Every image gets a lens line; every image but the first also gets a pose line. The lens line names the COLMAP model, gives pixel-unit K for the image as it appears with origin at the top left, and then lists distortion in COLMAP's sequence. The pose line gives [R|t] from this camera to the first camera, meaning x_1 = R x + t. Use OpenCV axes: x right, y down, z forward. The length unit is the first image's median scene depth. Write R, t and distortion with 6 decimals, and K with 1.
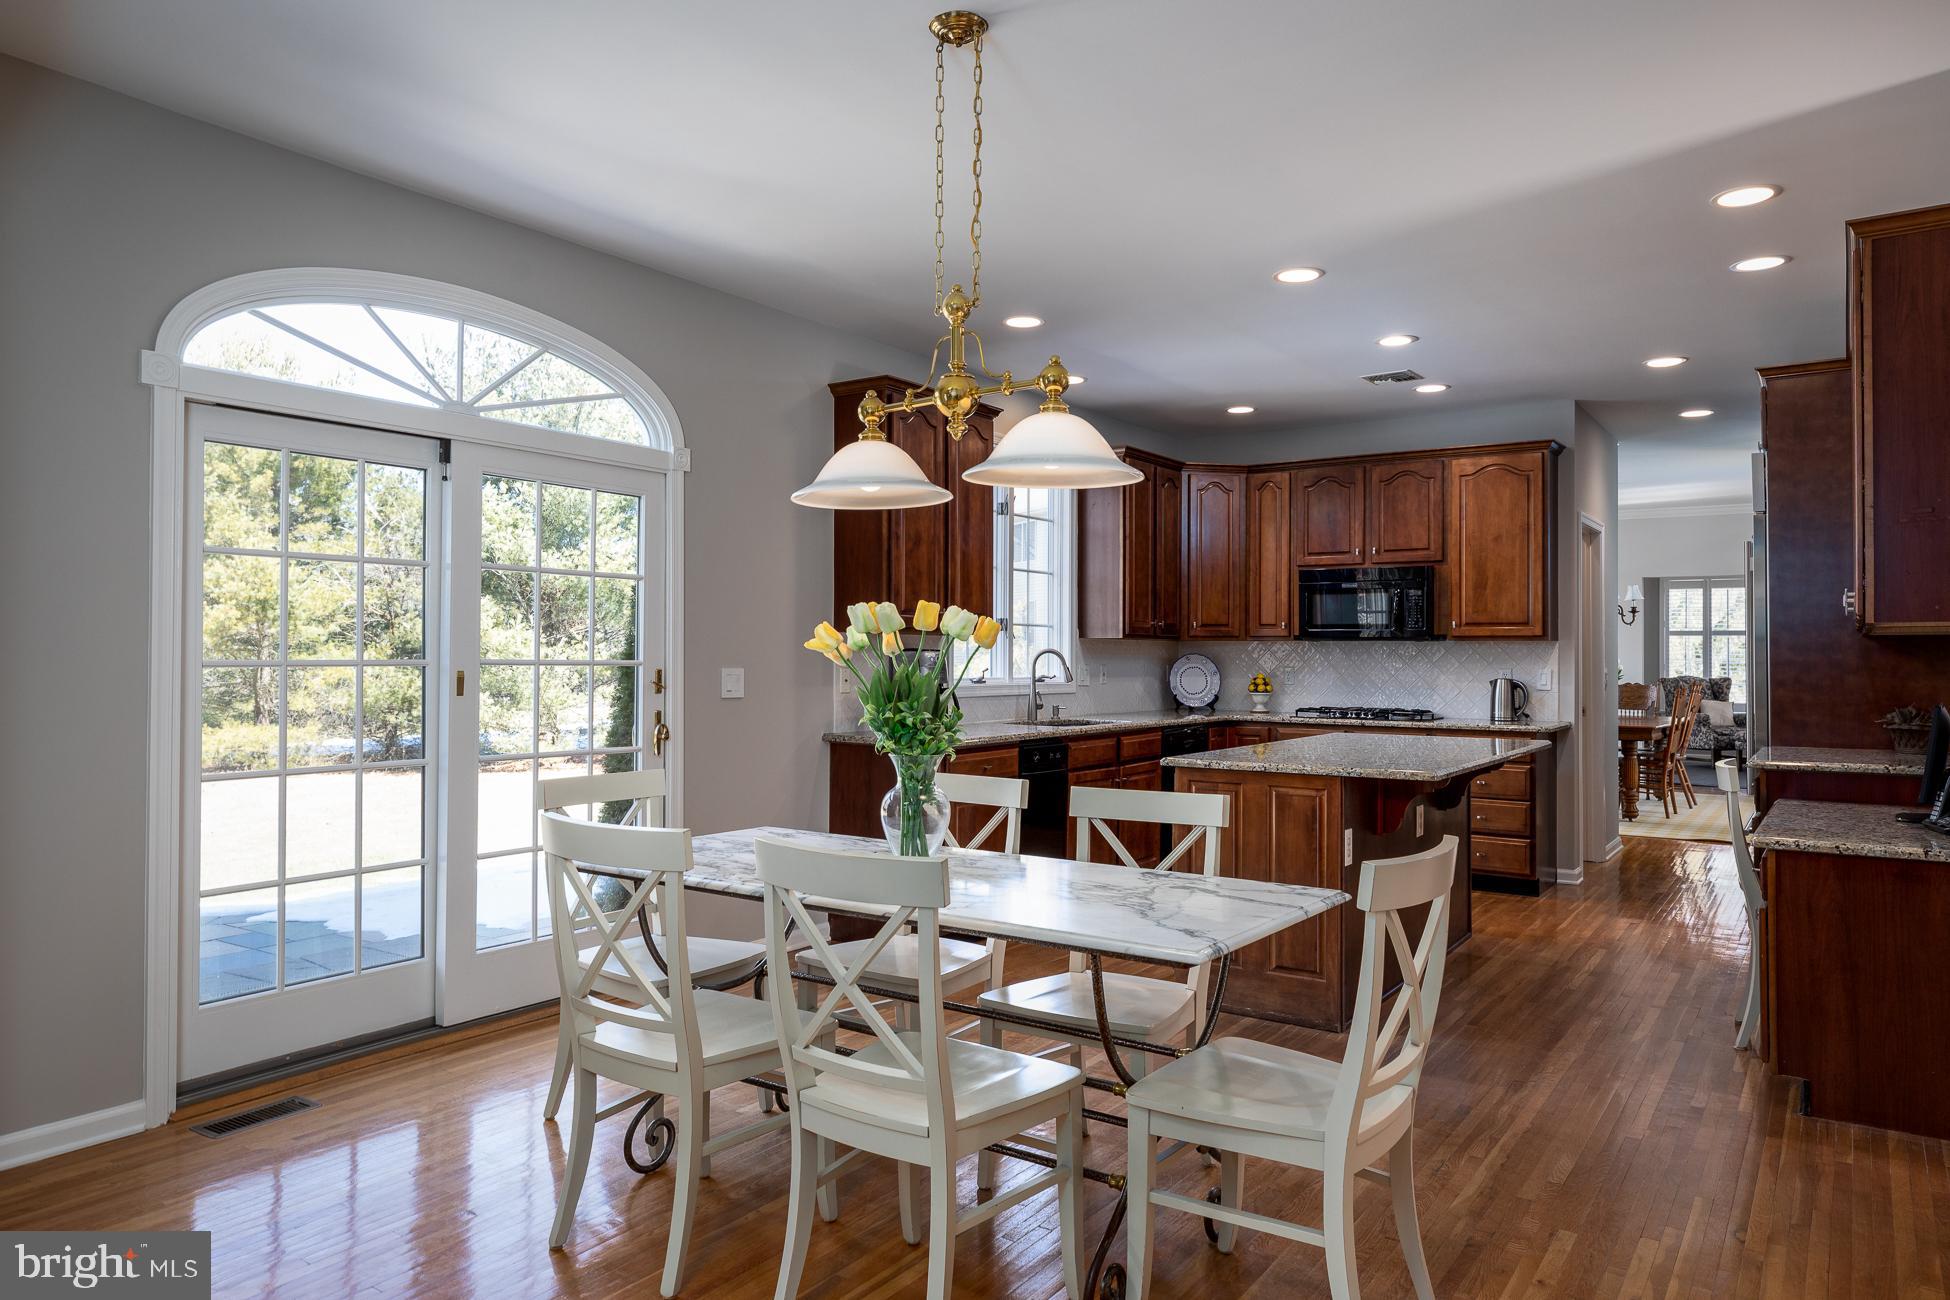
lens RADIAL K [[1249.1, 0, 970.3], [0, 1249.1, 644.2], [0, 0, 1]] dist [0.007584, 0.004441]
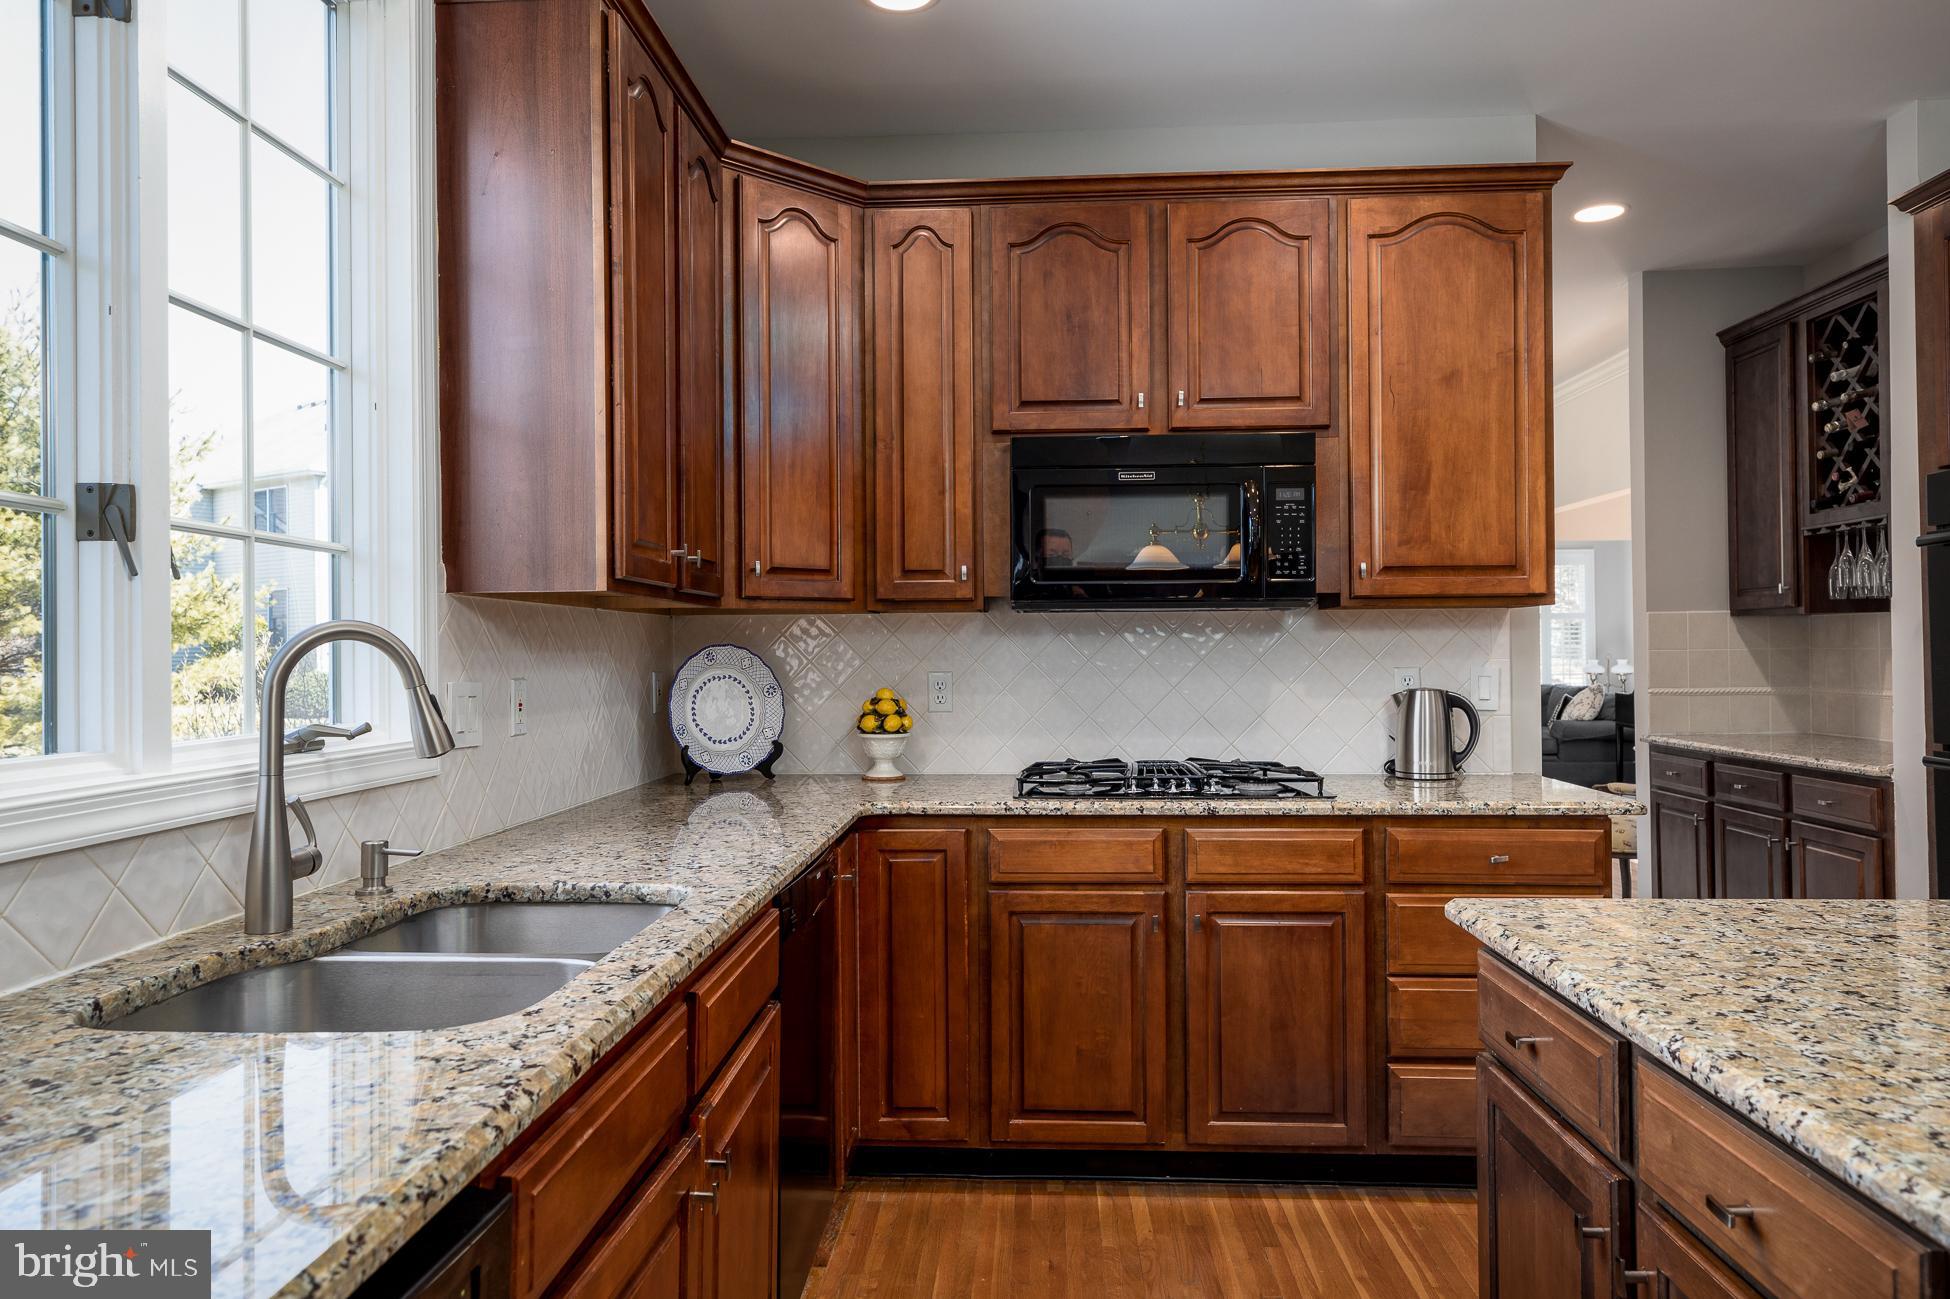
lens RADIAL K [[1249.1, 0, 970.3], [0, 1249.1, 643.7], [0, 0, 1]] dist [0.007584, 0.004441]
pose [[0.853019, -0.008568, 0.521810, 0.036395], [0.008561, 0.999960, 0.002424, 0.007833], [-0.521810, 0.002399, 0.853058, 0.672536]]
